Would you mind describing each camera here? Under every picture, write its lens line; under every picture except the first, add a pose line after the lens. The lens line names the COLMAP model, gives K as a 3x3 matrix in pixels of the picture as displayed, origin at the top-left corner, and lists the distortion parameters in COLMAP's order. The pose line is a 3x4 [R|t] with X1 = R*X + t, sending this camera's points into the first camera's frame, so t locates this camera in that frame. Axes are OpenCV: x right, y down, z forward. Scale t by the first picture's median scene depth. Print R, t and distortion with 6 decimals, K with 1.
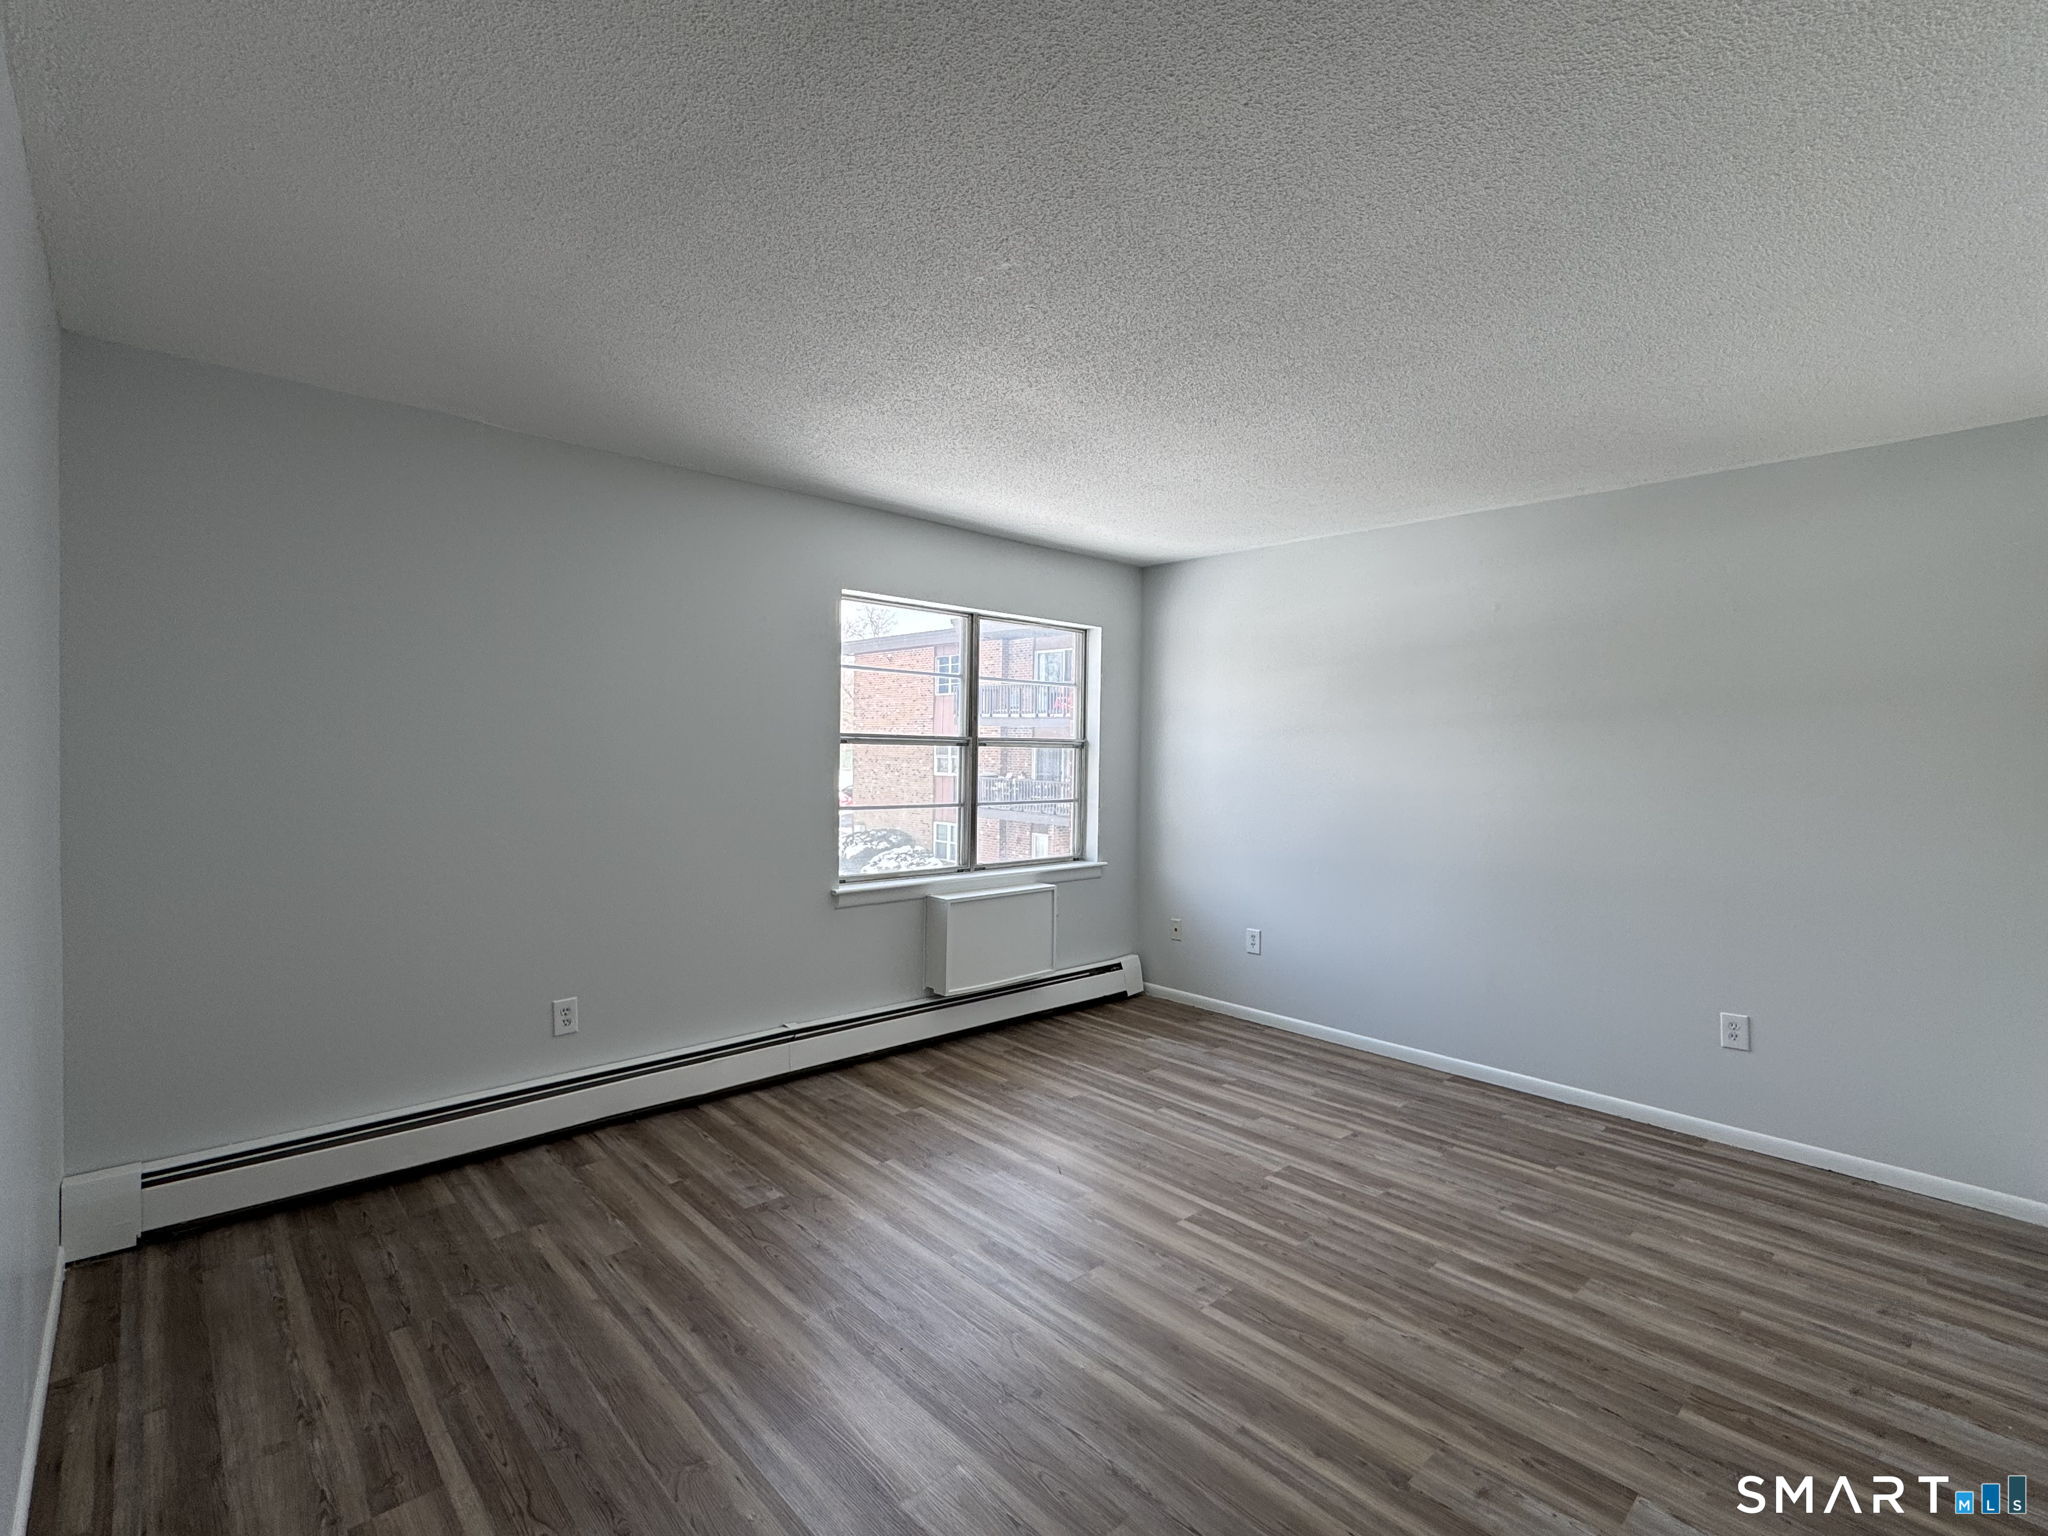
lens RADIAL K [[958.1, 0, 1016.9], [0, 958.1, 762.9], [0, 0, 1]] dist [-0.000749, -0.000280]
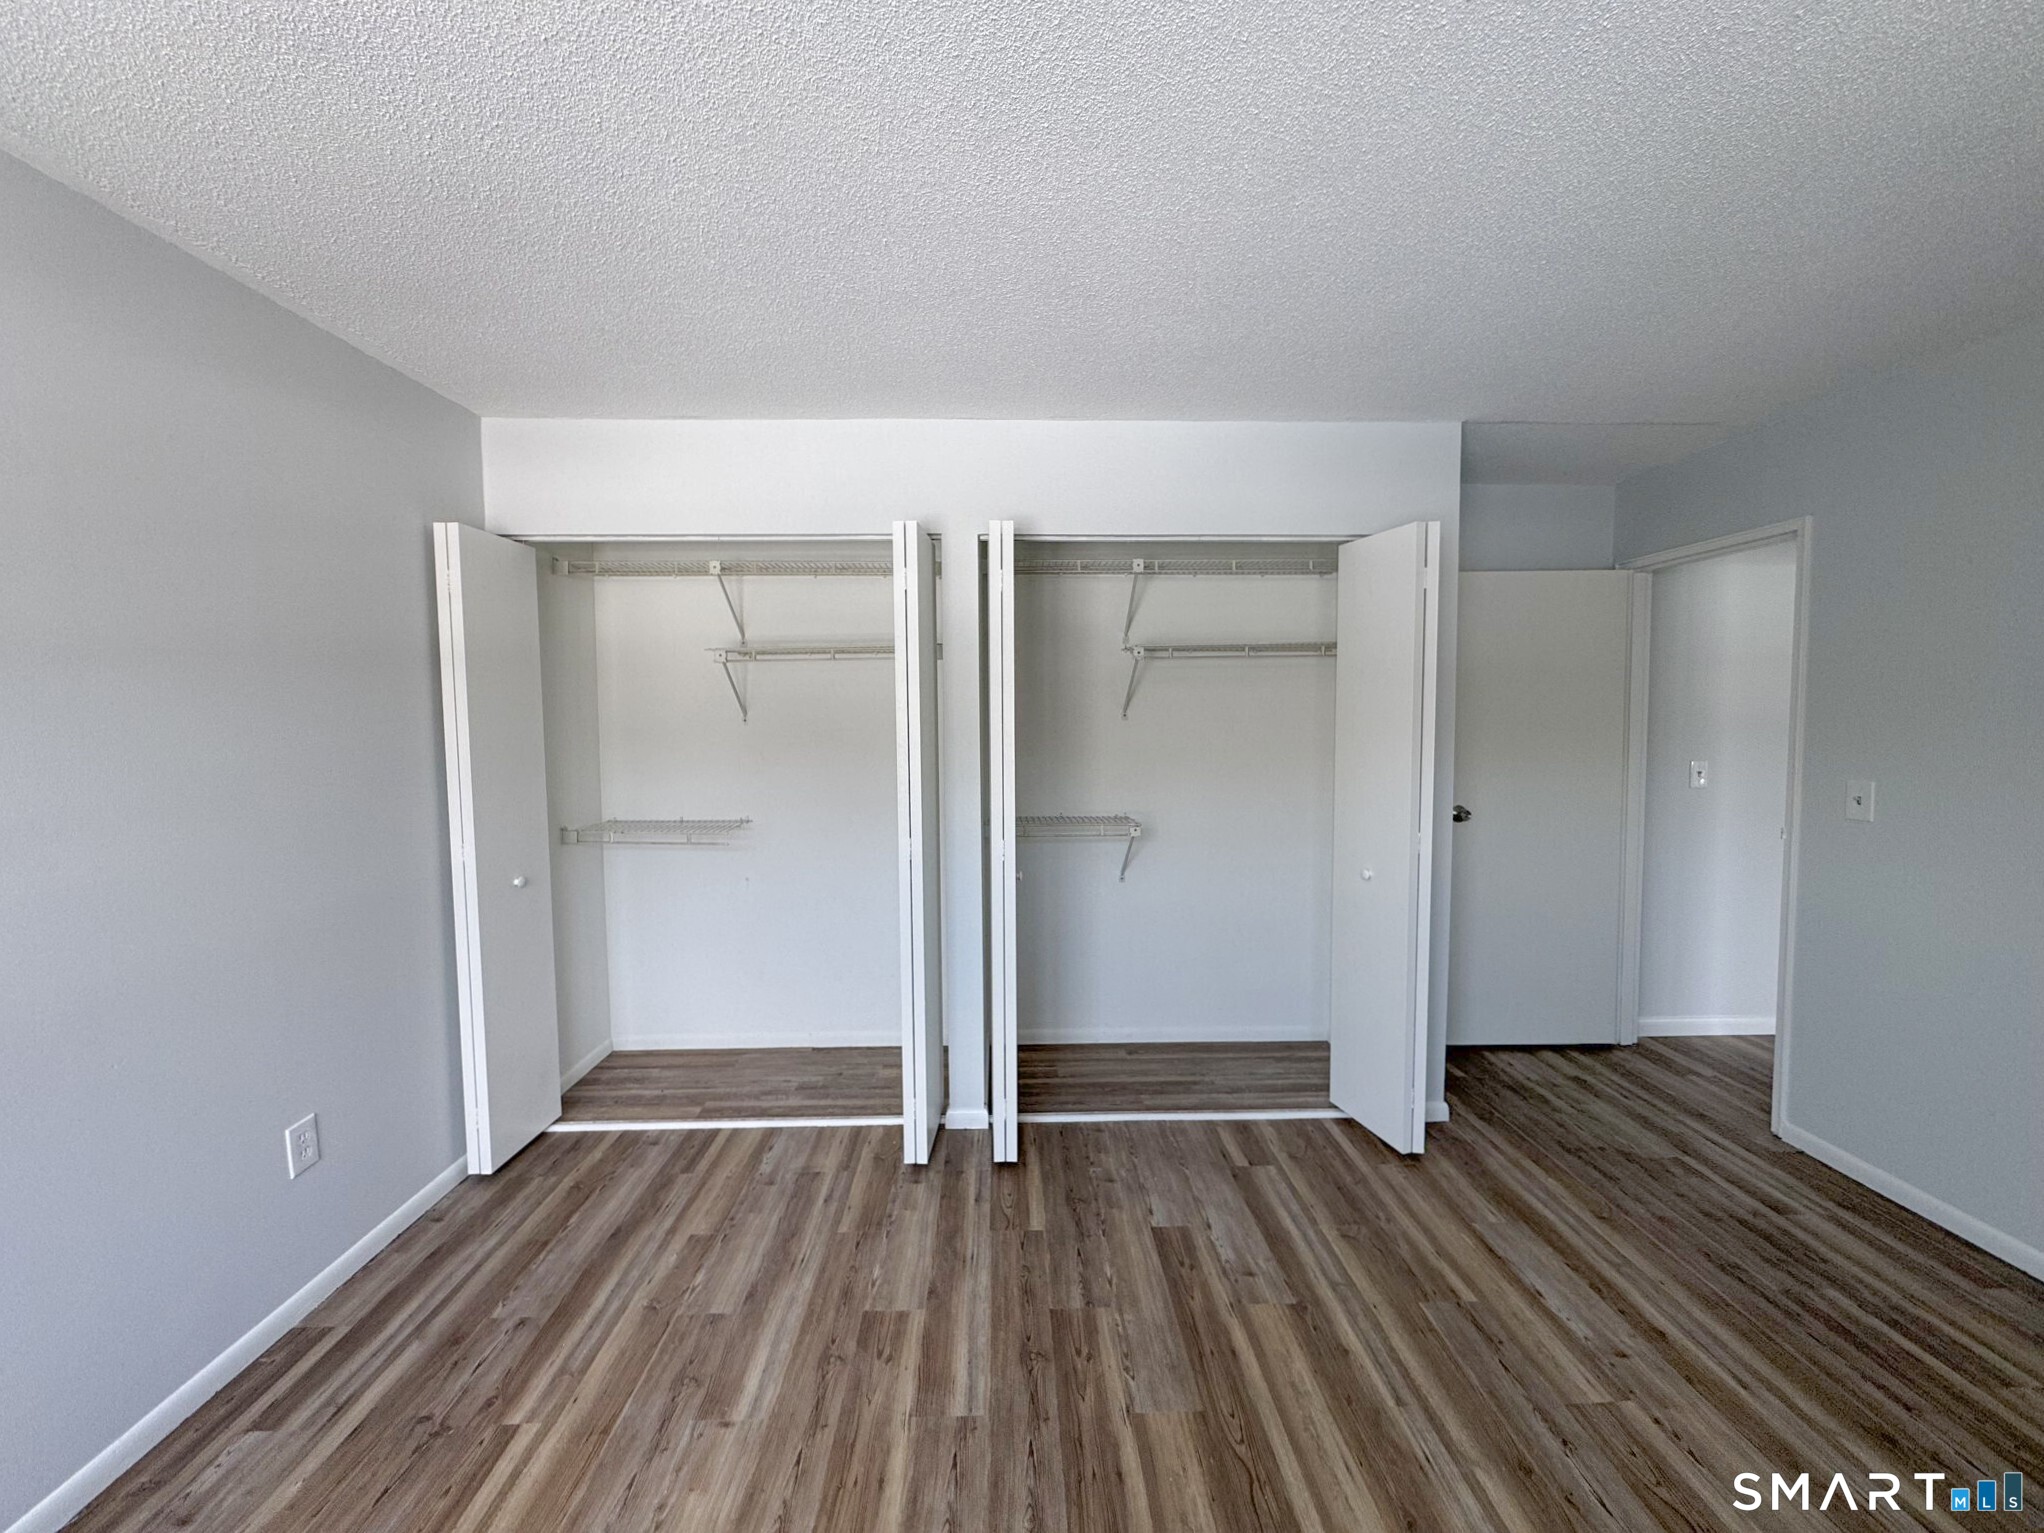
lens RADIAL K [[814.7, 0, 1022.0], [0, 814.7, 766.5], [0, 0, 1]] dist [-0.000474, 0.000213]
pose [[-0.753773, -0.050689, 0.655177, 0.003058], [0.007576, 0.996284, 0.085795, -0.032306], [-0.657092, 0.069634, -0.750588, 1.068232]]
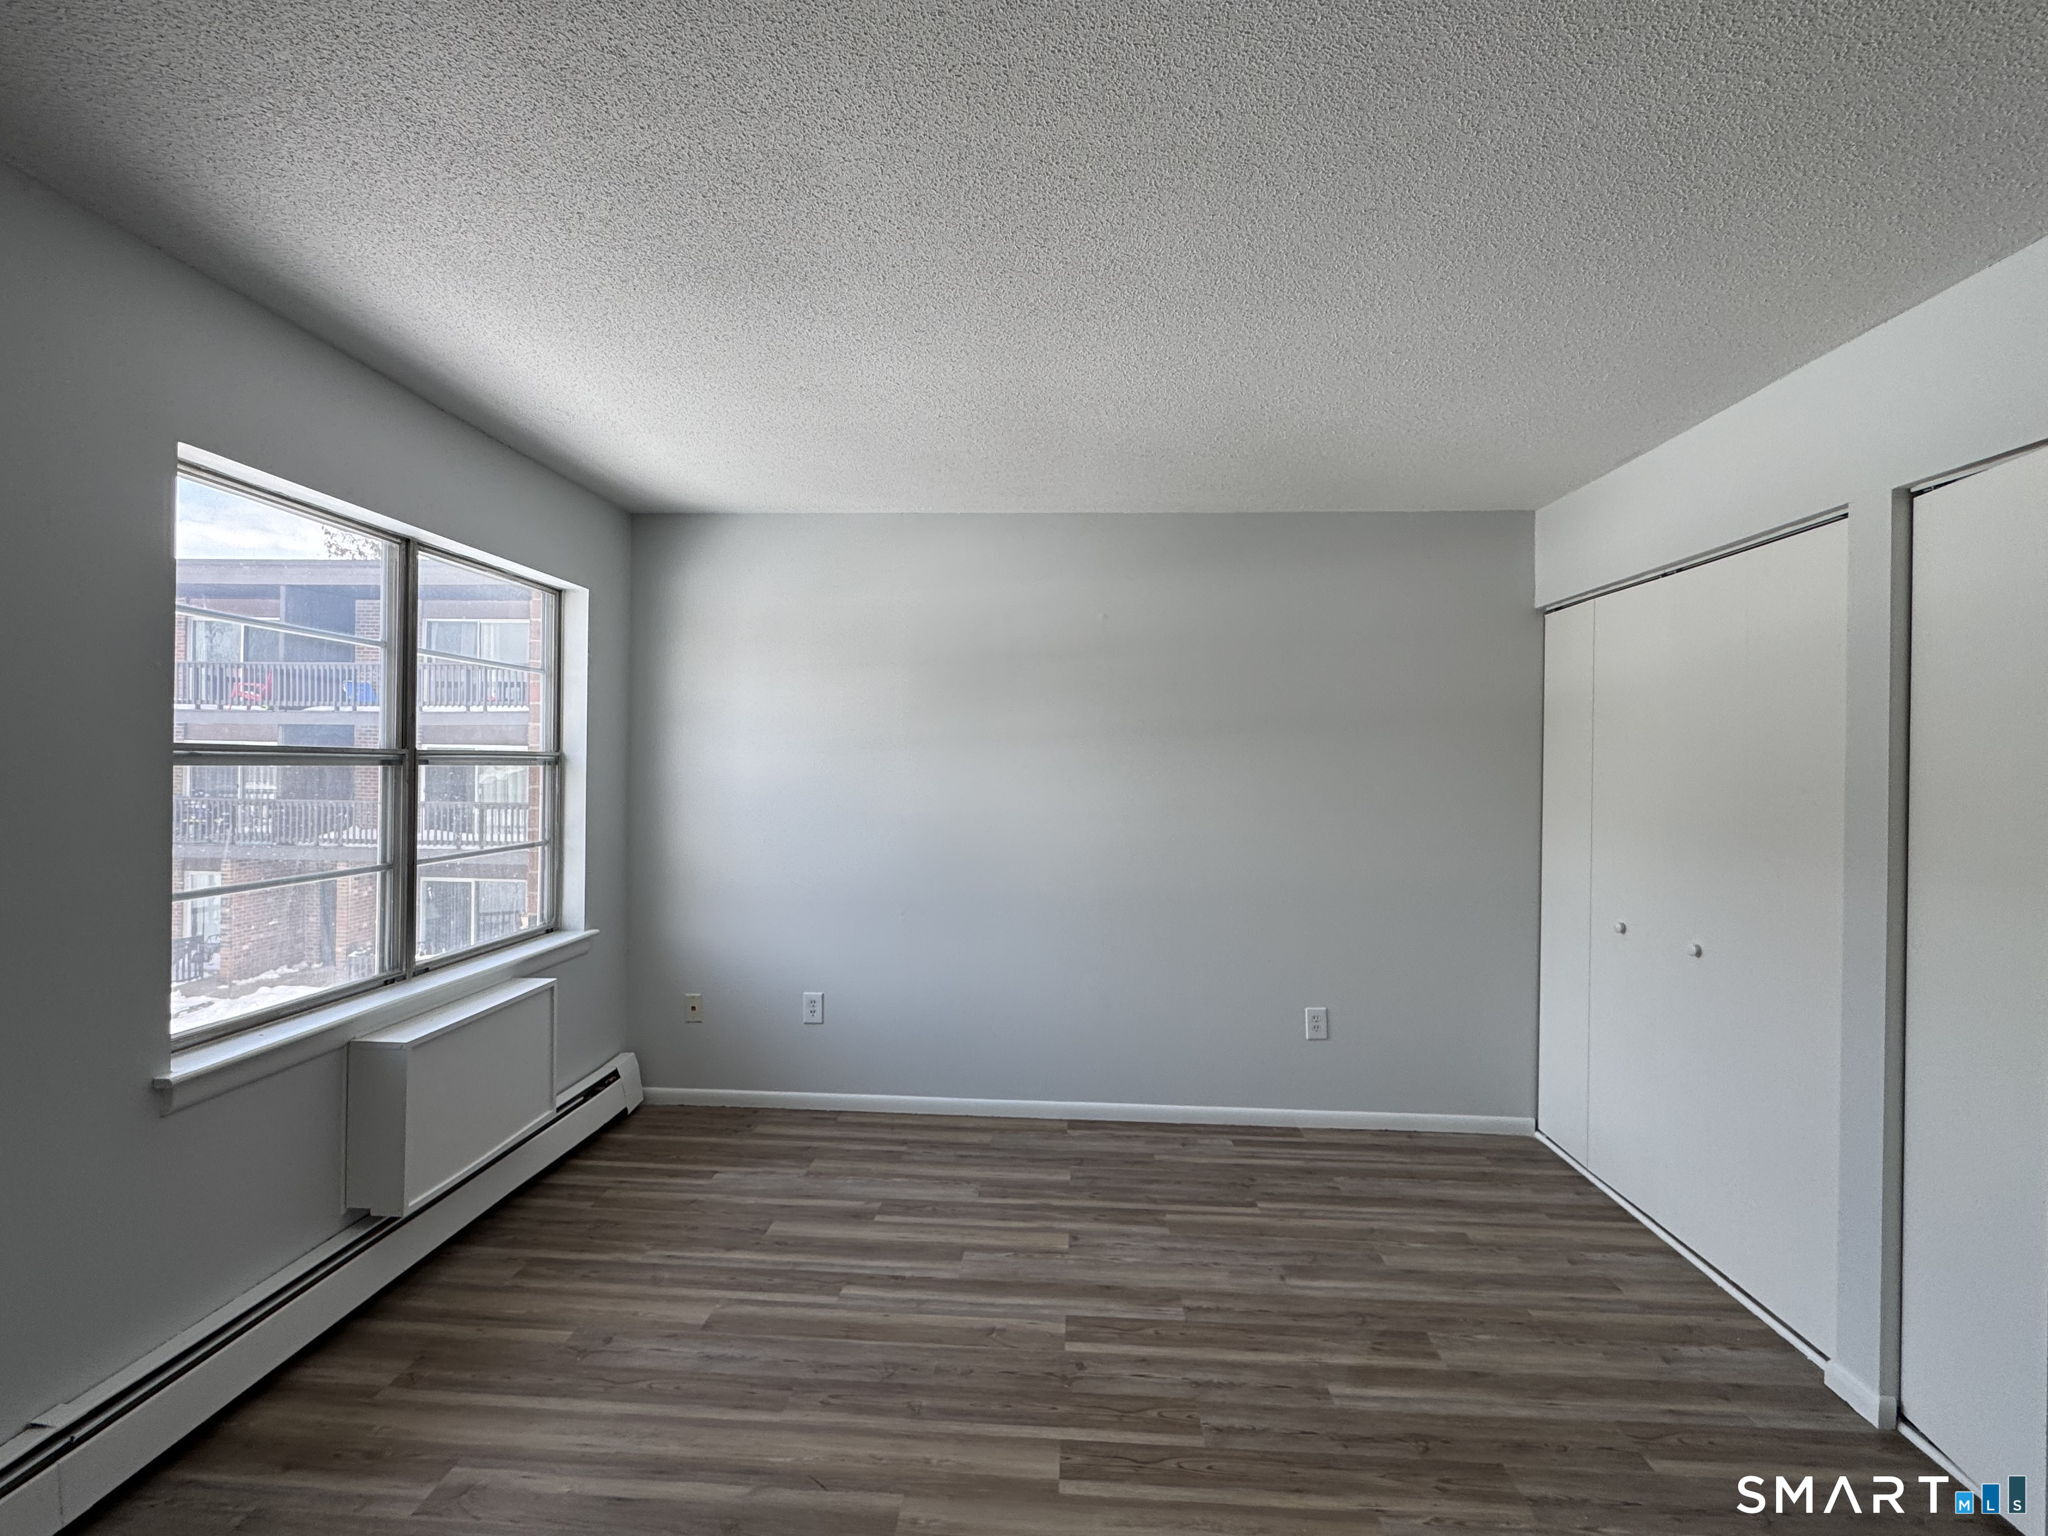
lens RADIAL K [[956.7, 0, 1022.1], [0, 956.7, 765.2], [0, 0, 1]] dist [-0.001313, 0.000381]
pose [[0.718518, -0.007458, 0.695468, -0.252604], [0.008821, 0.999960, 0.001610, -0.020881], [-0.695452, 0.004978, 0.718555, 0.439346]]
